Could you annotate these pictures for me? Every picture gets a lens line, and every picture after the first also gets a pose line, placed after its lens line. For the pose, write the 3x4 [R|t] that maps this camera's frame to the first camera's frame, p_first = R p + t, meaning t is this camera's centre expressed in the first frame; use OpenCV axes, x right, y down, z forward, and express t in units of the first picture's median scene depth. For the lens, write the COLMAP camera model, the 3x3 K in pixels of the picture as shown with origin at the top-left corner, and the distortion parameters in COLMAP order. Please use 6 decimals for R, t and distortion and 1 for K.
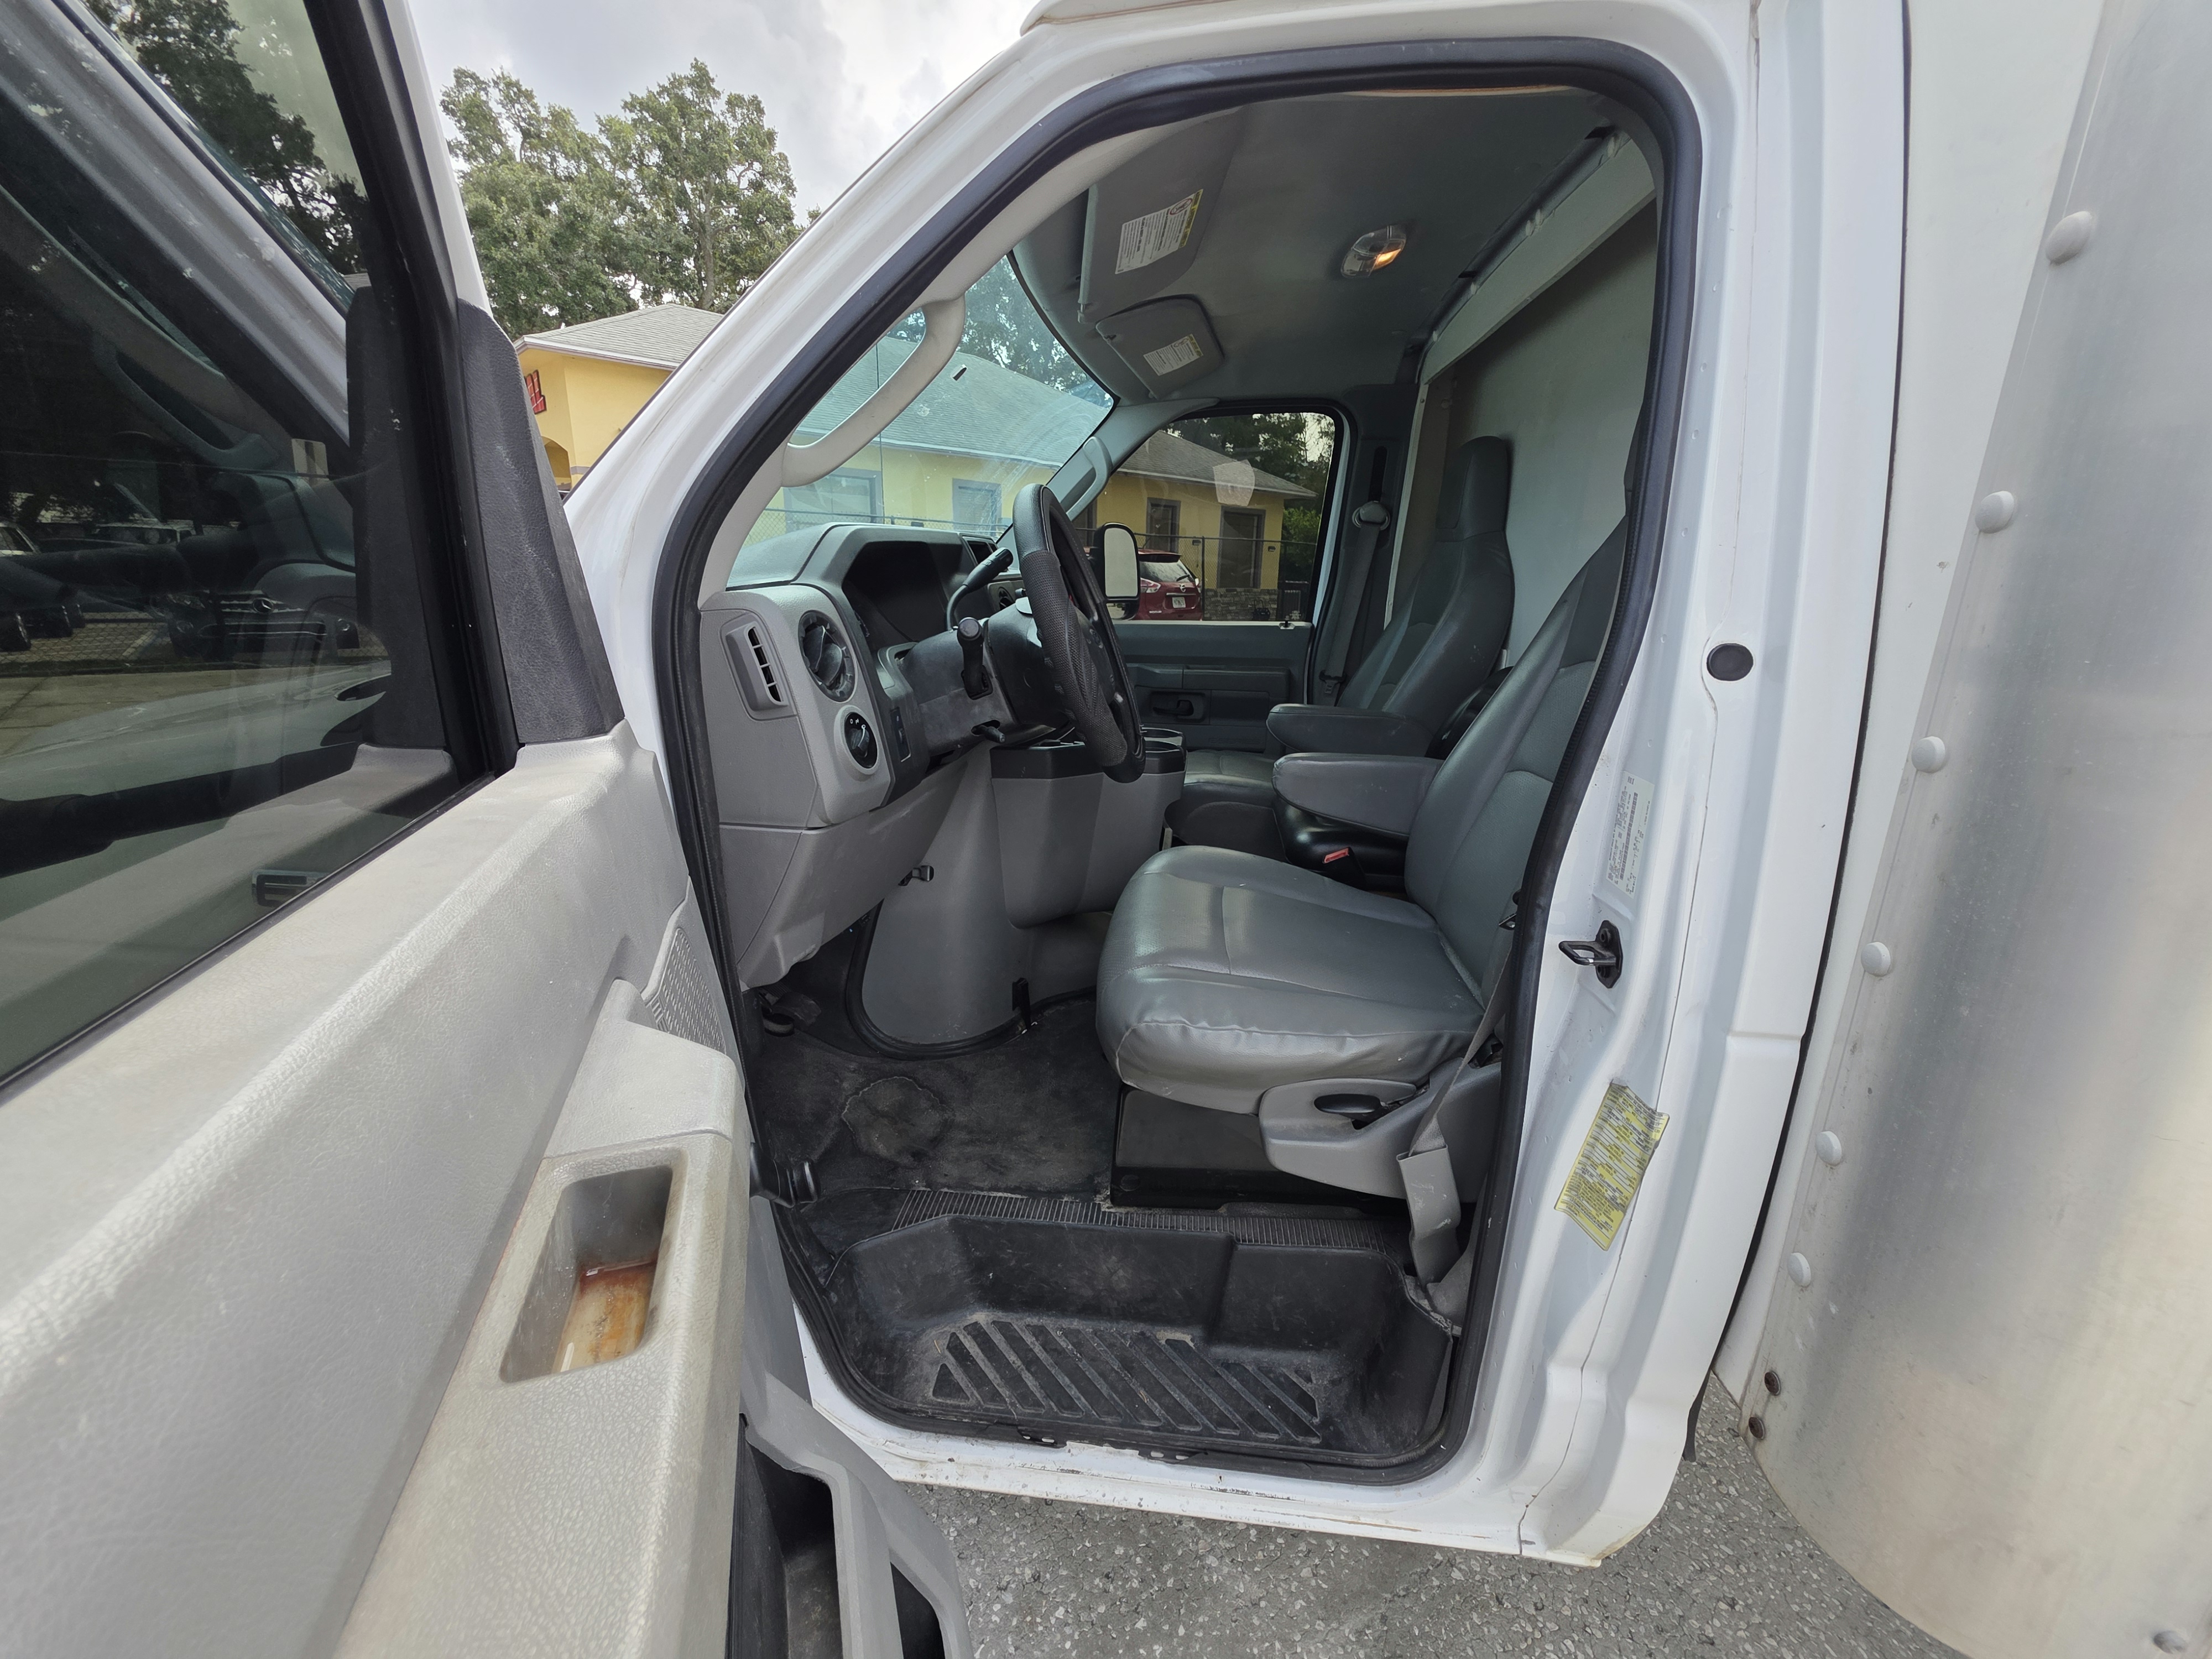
lens RADIAL K [[876.3, 0, 1106.0], [0, 876.3, 829.5], [0, 0, 1]] dist [-0.001618, -0.000346]
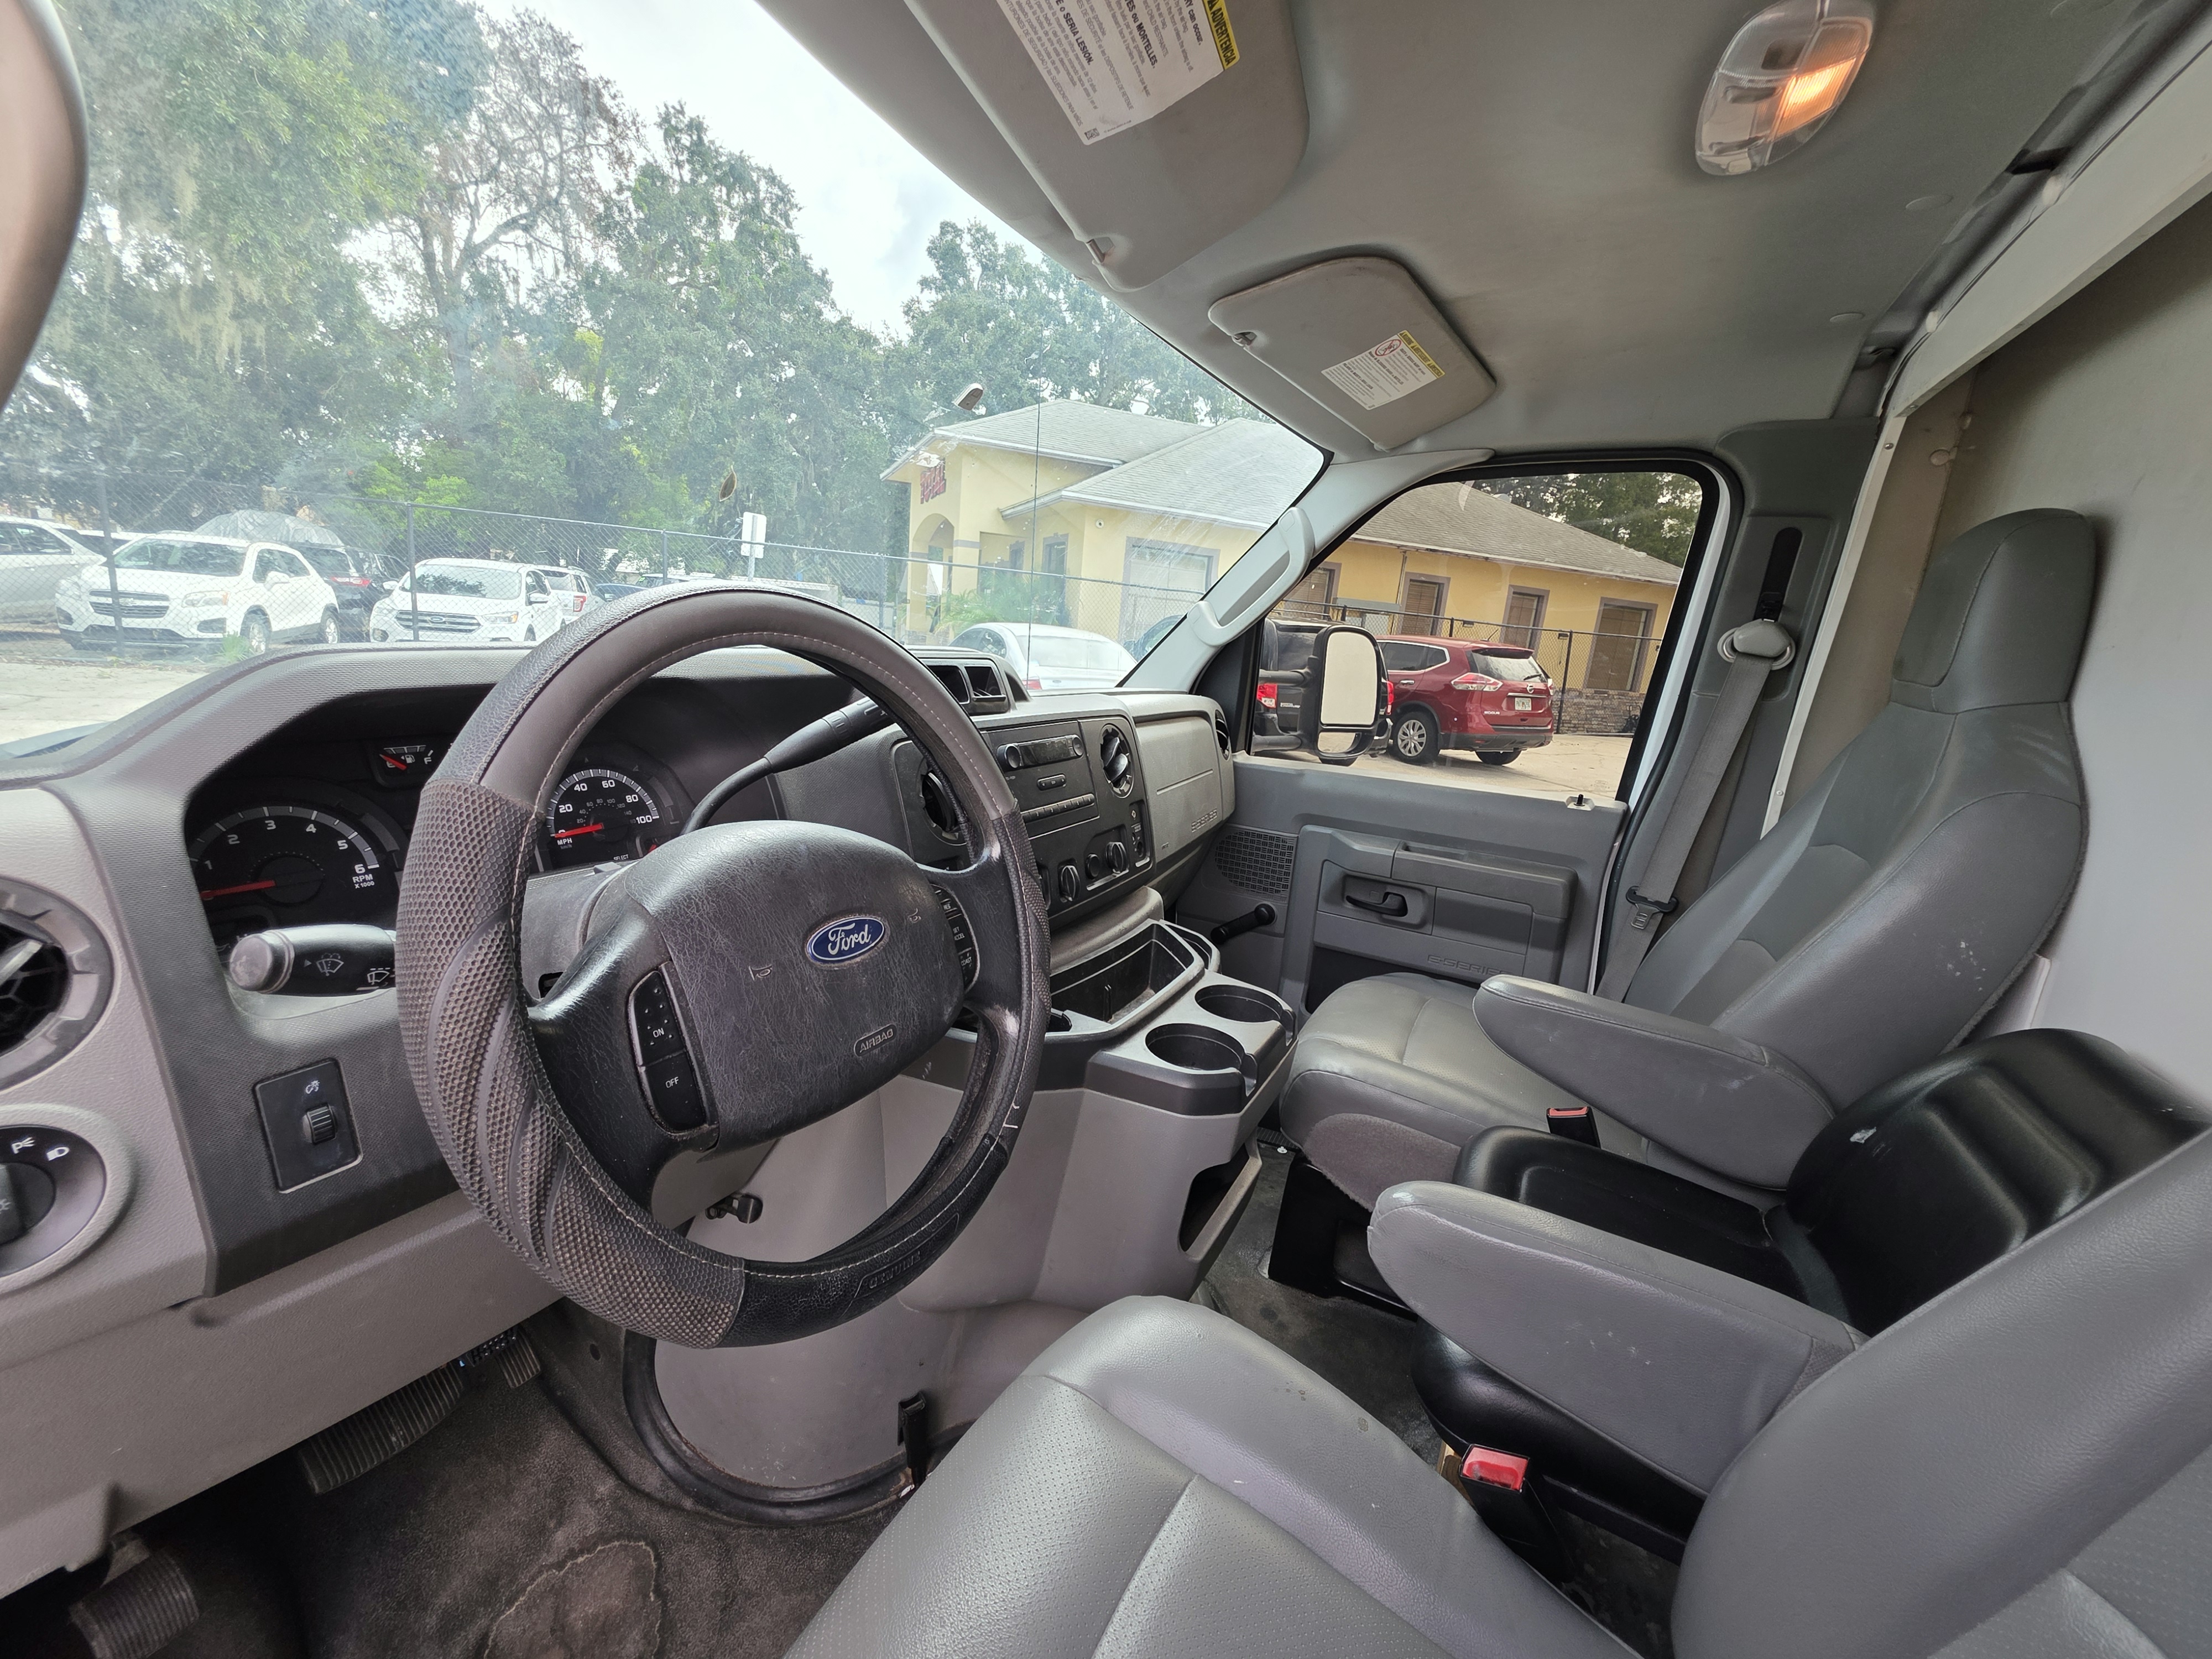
lens RADIAL K [[876.3, 0, 1106.0], [0, 876.3, 829.5], [0, 0, 1]] dist [-0.001618, -0.000346]
pose [[0.926498, 0.135221, -0.351165, 0.113083], [-0.163257, 0.985246, -0.051346, -0.125191], [0.339041, 0.104903, 0.934905, 0.297368]]
